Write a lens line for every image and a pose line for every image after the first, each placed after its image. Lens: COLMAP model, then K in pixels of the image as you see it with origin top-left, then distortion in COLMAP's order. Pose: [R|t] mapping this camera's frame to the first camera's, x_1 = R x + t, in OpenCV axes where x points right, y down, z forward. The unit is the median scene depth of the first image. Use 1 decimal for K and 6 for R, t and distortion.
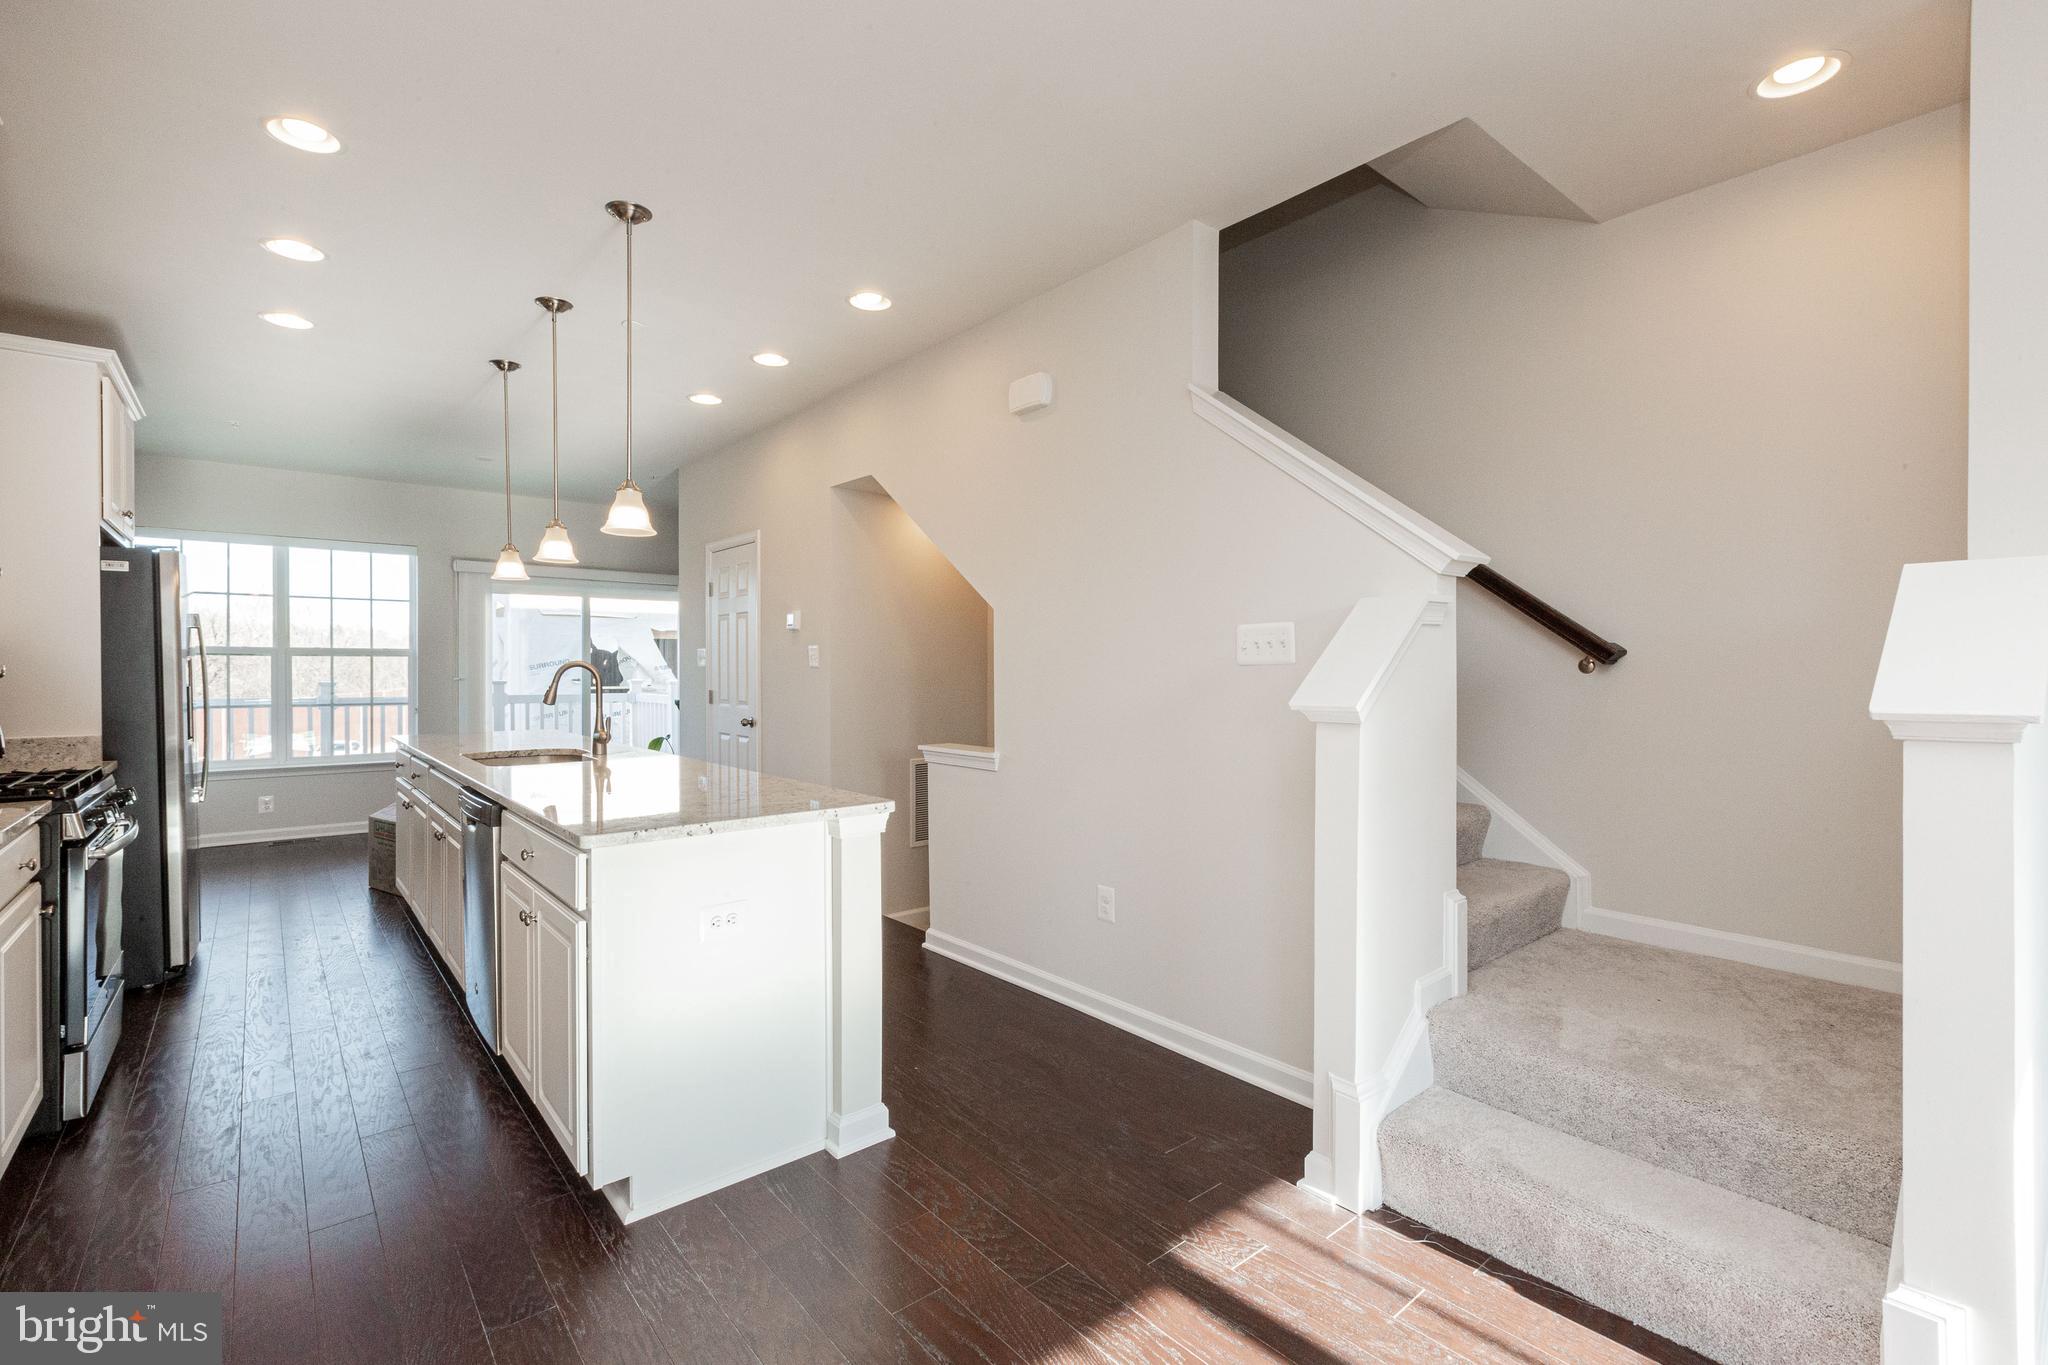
lens RADIAL K [[916.9, 0, 1025.4], [0, 916.9, 673.5], [0, 0, 1]] dist [0.001192, 0.000773]
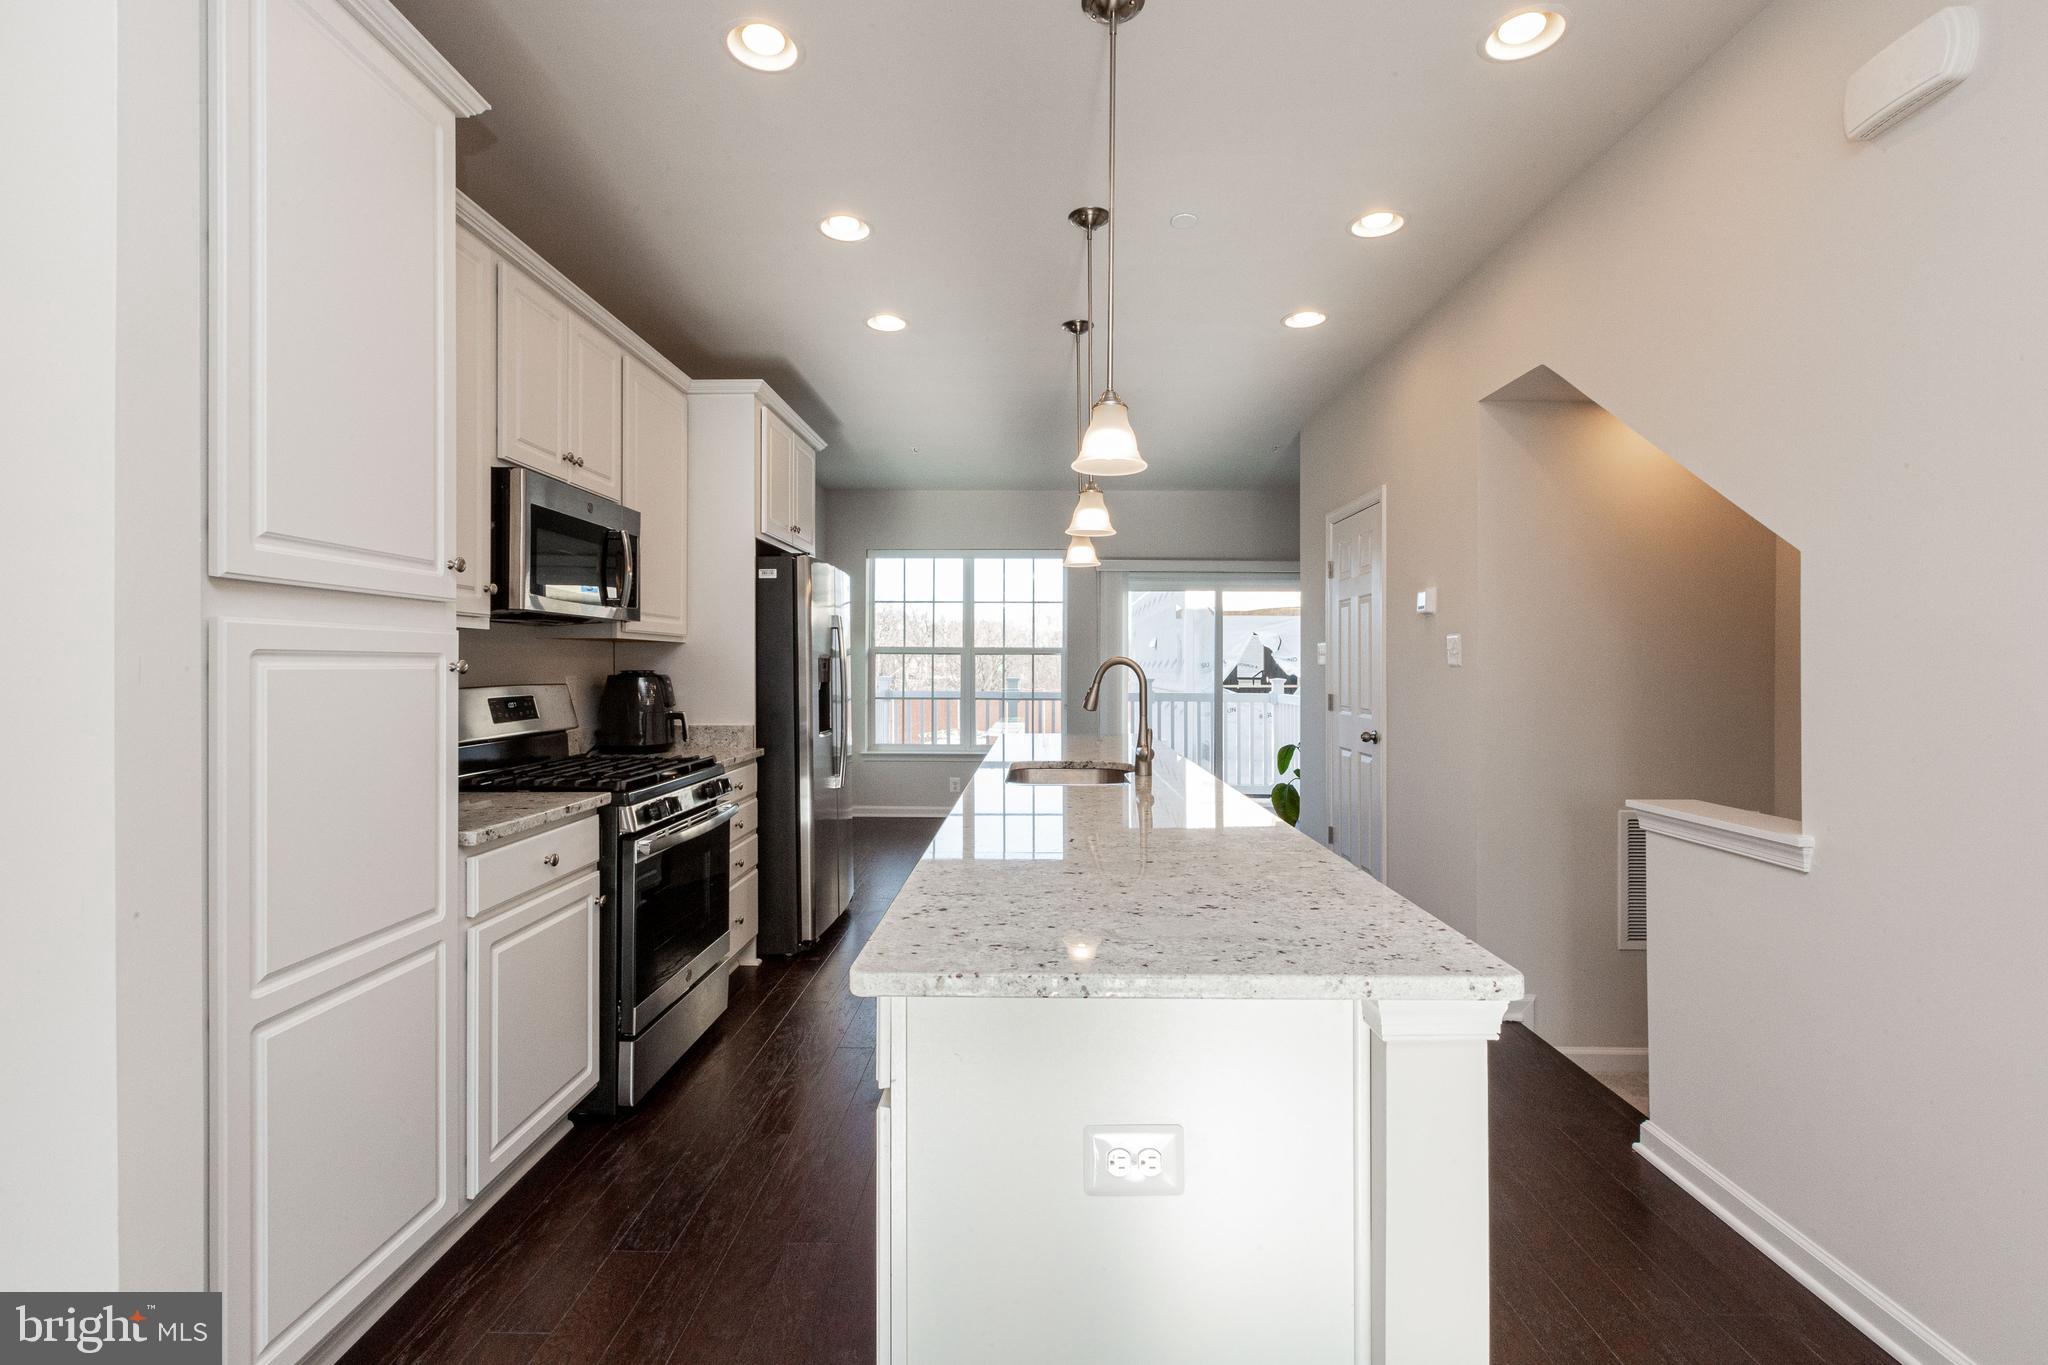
lens RADIAL K [[916.9, 0, 1016.7], [0, 916.9, 664.9], [0, 0, 1]] dist [0.001192, 0.000773]
pose [[0.750028, 0.001287, -0.661405, -0.017326], [-0.006582, 0.999963, -0.005518, -0.001183], [0.661374, 0.008492, 0.750009, 0.246014]]
